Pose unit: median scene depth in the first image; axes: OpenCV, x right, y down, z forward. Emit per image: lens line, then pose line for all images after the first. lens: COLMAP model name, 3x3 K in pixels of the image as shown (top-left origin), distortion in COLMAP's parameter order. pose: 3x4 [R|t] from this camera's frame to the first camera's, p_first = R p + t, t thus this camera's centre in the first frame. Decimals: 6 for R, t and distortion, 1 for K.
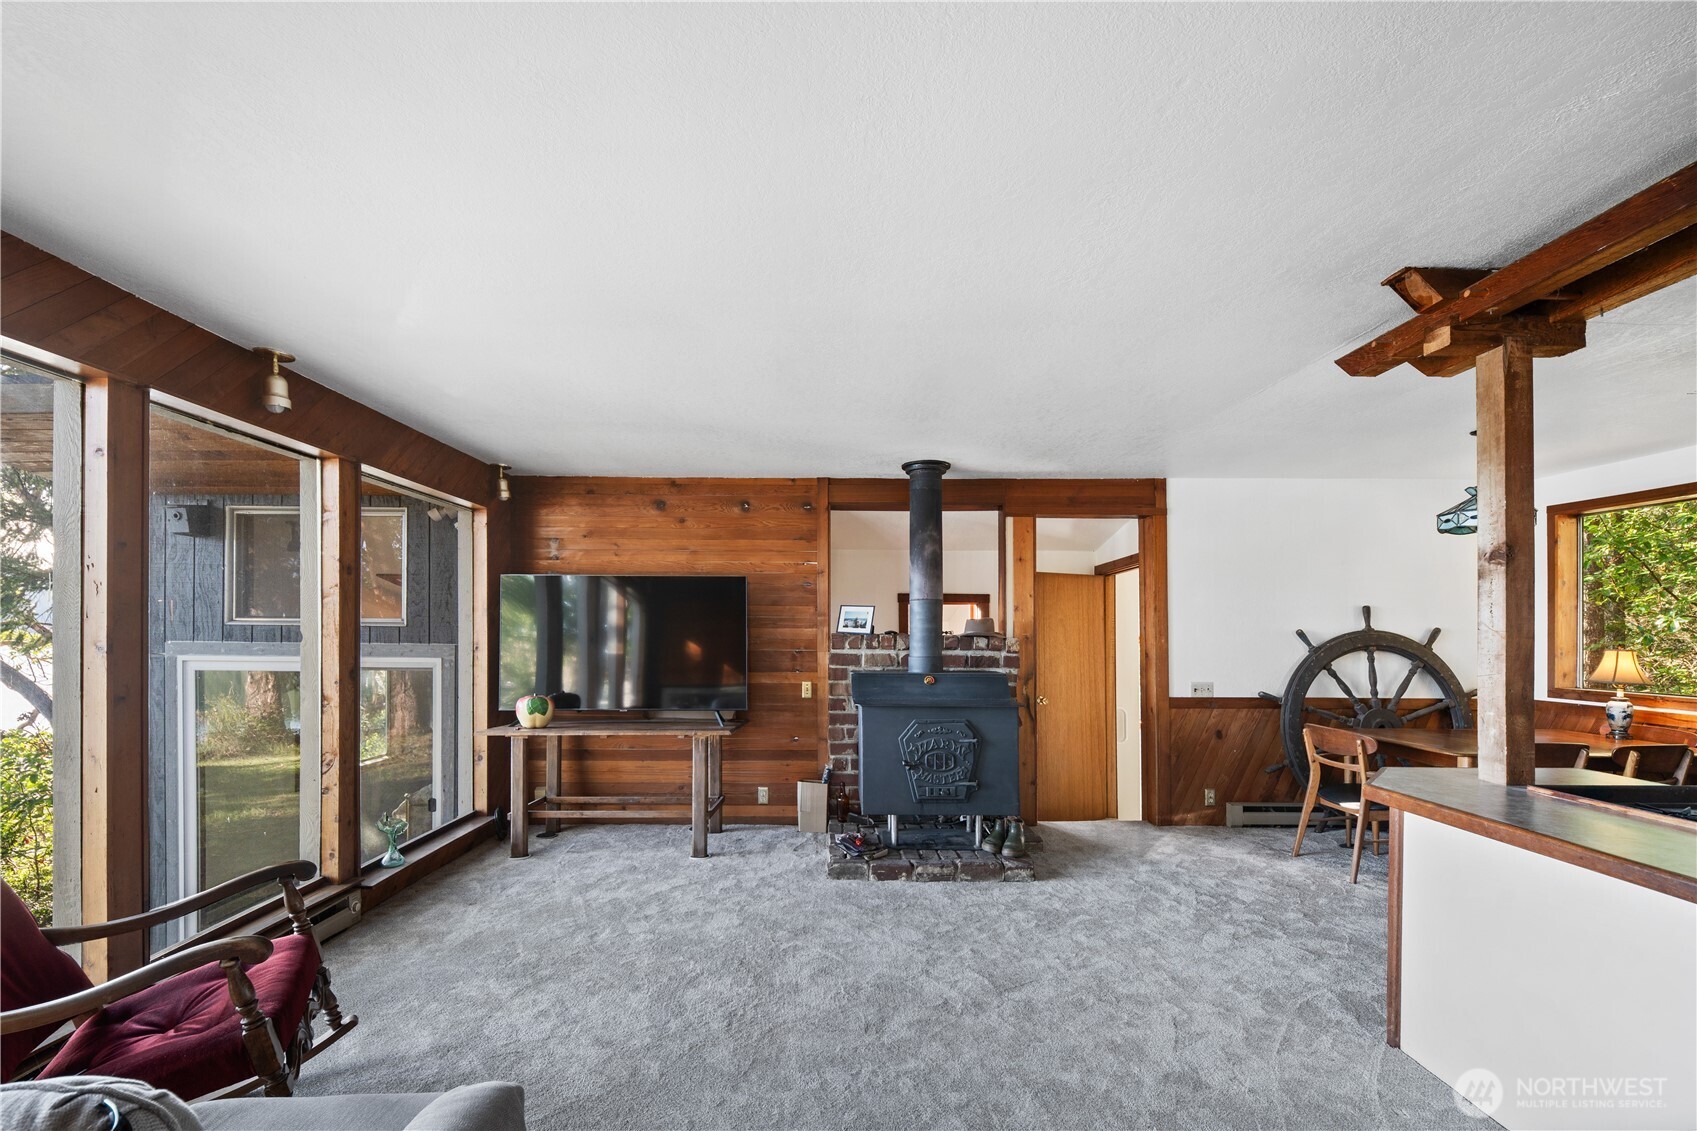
lens RADIAL K [[630.2, 0, 831.1], [0, 630.2, 629.0], [0, 0, 1]] dist [0.001993, -0.000332]
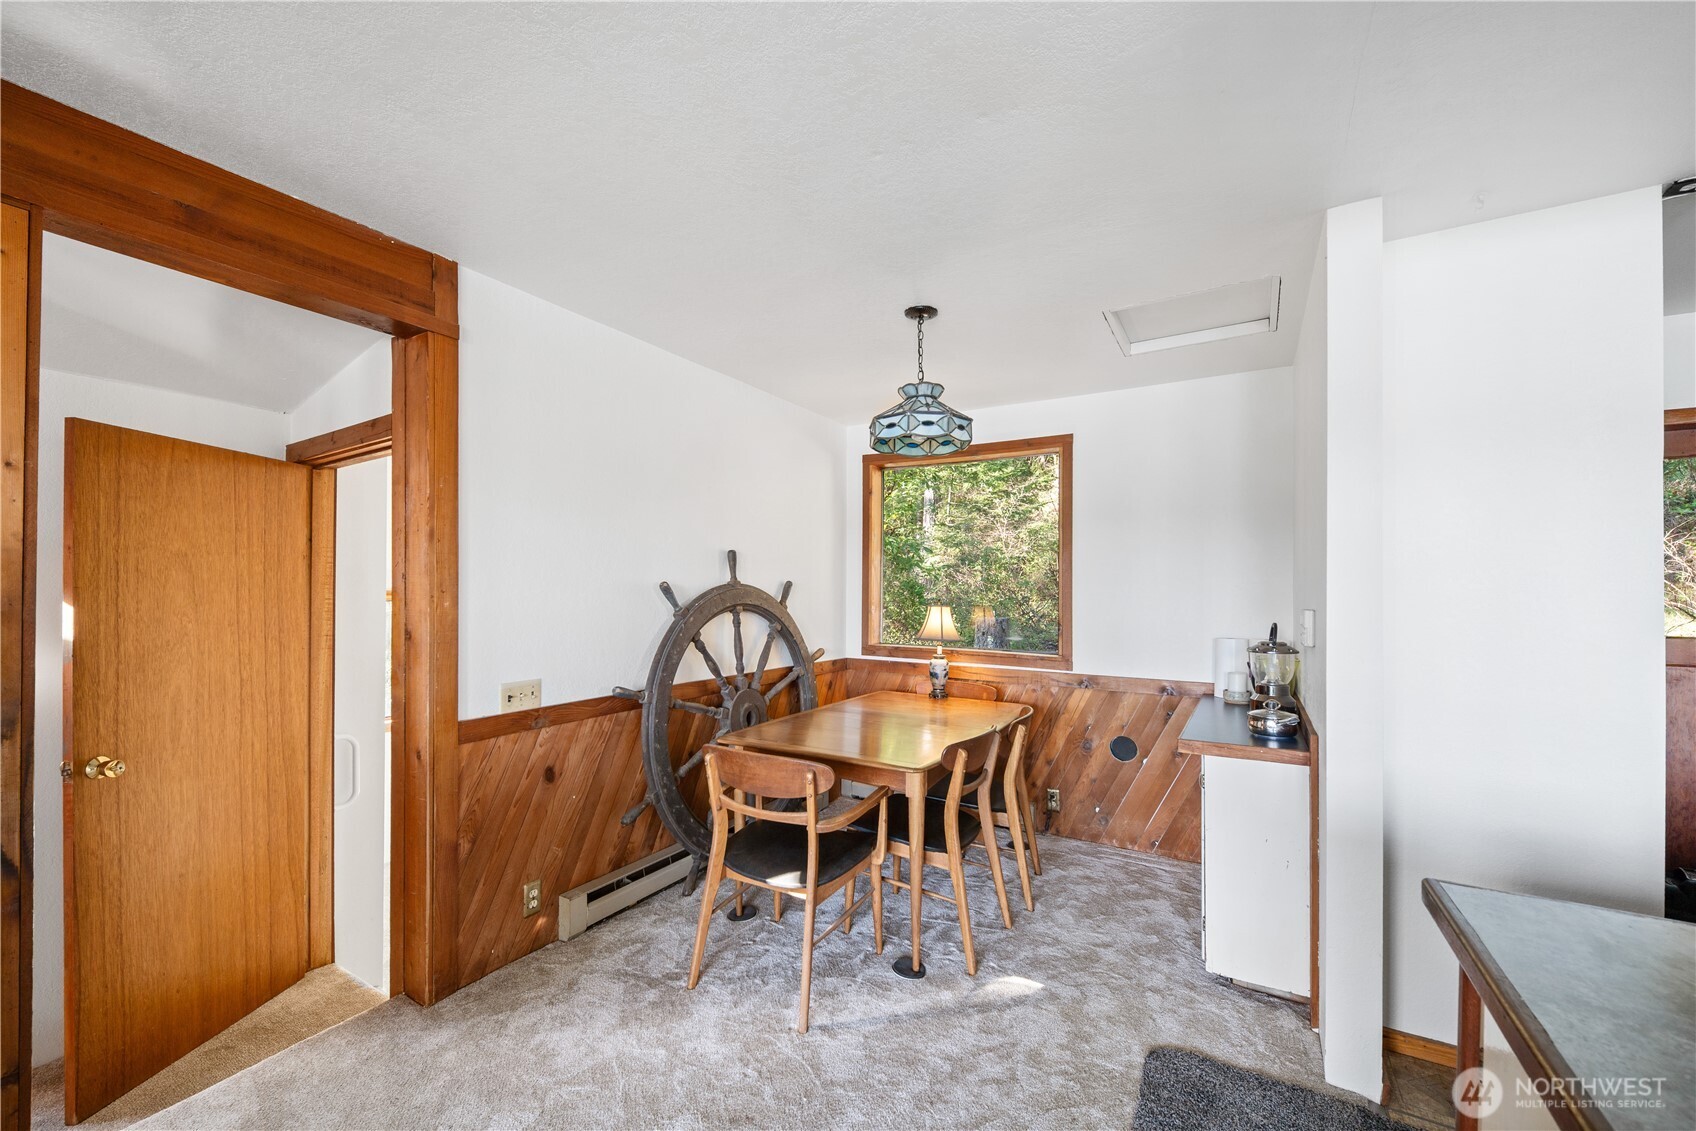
lens RADIAL K [[643.7, 0, 851.9], [0, 643.7, 575.1], [0, 0, 1]] dist [0.001190, -0.000189]
pose [[0.467735, 0.016362, 0.883717, 0.248811], [-0.008500, 0.999866, -0.014014, 0.001535], [-0.883828, -0.000957, 0.467811, 0.520288]]
